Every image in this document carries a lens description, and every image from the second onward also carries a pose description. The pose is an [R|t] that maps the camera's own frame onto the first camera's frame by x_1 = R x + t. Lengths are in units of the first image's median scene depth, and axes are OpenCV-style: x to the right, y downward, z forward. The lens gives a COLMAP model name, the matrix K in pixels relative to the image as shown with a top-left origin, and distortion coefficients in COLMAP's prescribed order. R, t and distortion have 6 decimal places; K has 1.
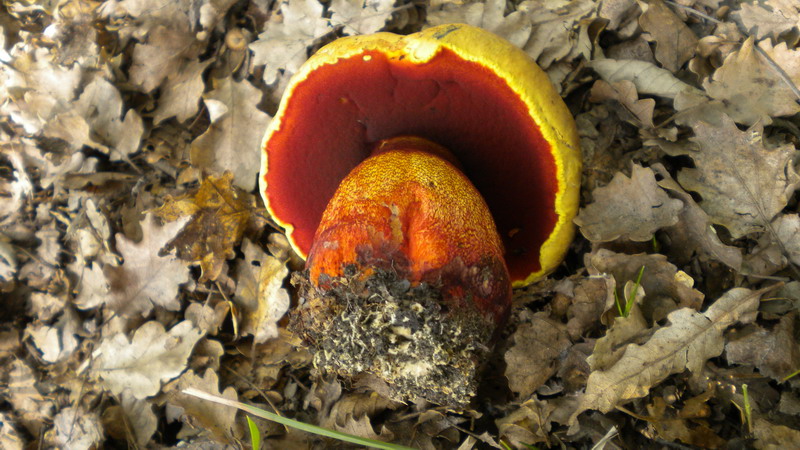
lens RADIAL K [[772.7, 0, 400.0], [0, 772.7, 225.0], [0, 0, 1]] dist [-0.067525, -0.000571]
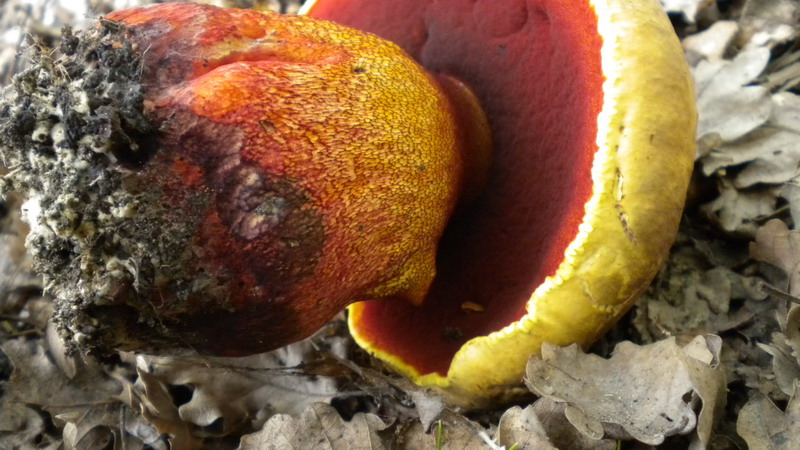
lens RADIAL K [[772.7, 0, 400.0], [0, 772.7, 225.0], [0, 0, 1]] dist [-0.067525, -0.000571]
pose [[0.646576, 0.634333, -0.423746, 0.344996], [-0.708235, 0.705552, -0.024478, 0.019510], [0.283448, 0.315938, 0.905450, 0.483762]]
